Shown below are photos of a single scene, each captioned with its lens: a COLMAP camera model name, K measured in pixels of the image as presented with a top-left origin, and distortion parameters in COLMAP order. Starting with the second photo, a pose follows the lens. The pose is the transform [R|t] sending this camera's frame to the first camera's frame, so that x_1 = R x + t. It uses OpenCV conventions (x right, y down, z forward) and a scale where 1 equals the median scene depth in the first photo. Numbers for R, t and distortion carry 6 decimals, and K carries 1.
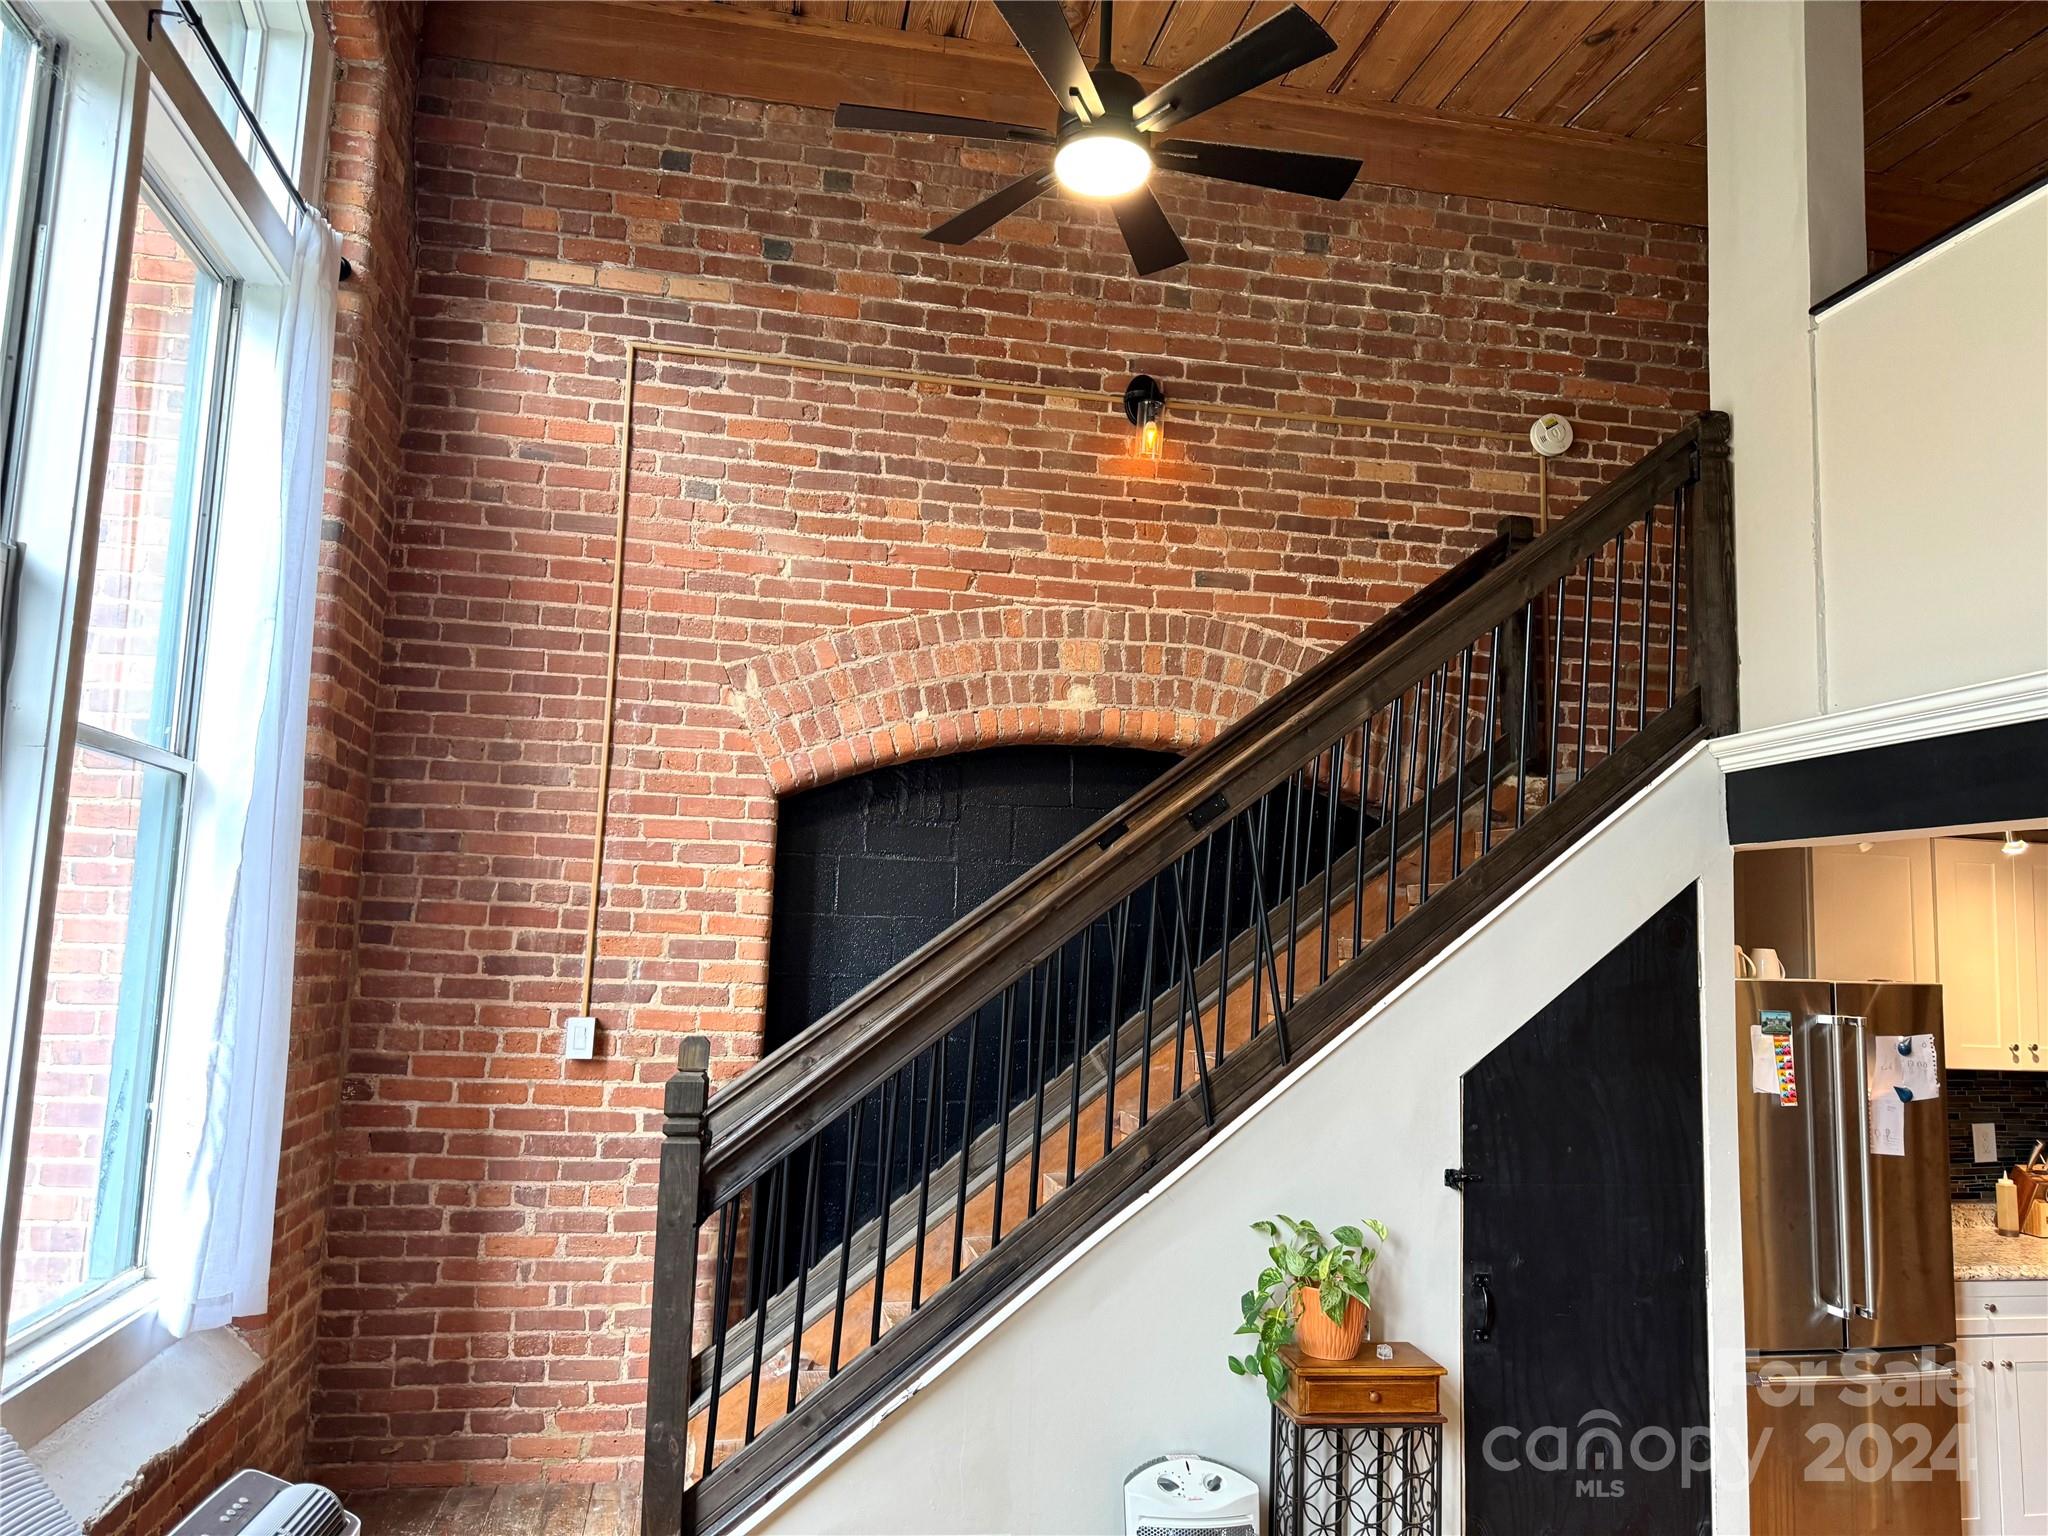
lens RADIAL K [[1443.0, 0, 1012.2], [0, 1443.0, 778.3], [0, 0, 1]] dist [0.042911, -0.048221]
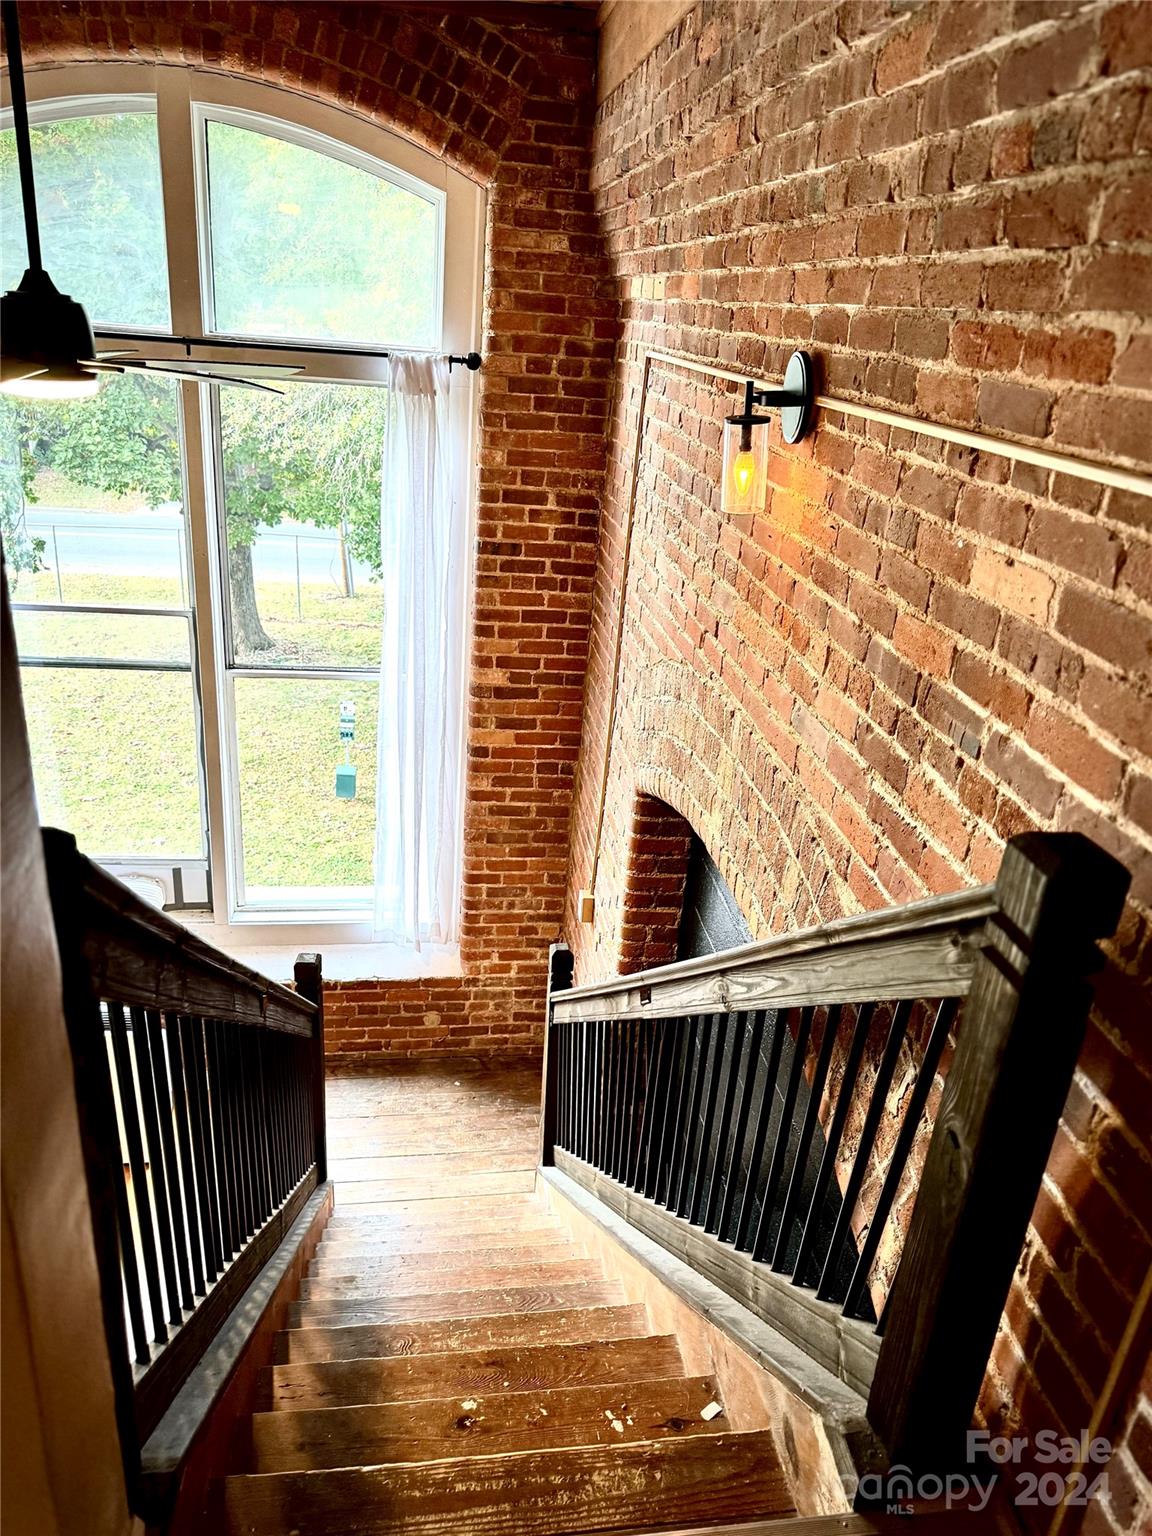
lens RADIAL K [[1082.2, 0, 579.0], [0, 1082.2, 771.6], [0, 0, 1]] dist [0.042911, -0.048221]
pose [[-0.049683, 0.360180, -0.931559, 0.546433], [0.046249, 0.932540, 0.358093, -0.274966], [0.997694, -0.025293, -0.062989, 0.910537]]
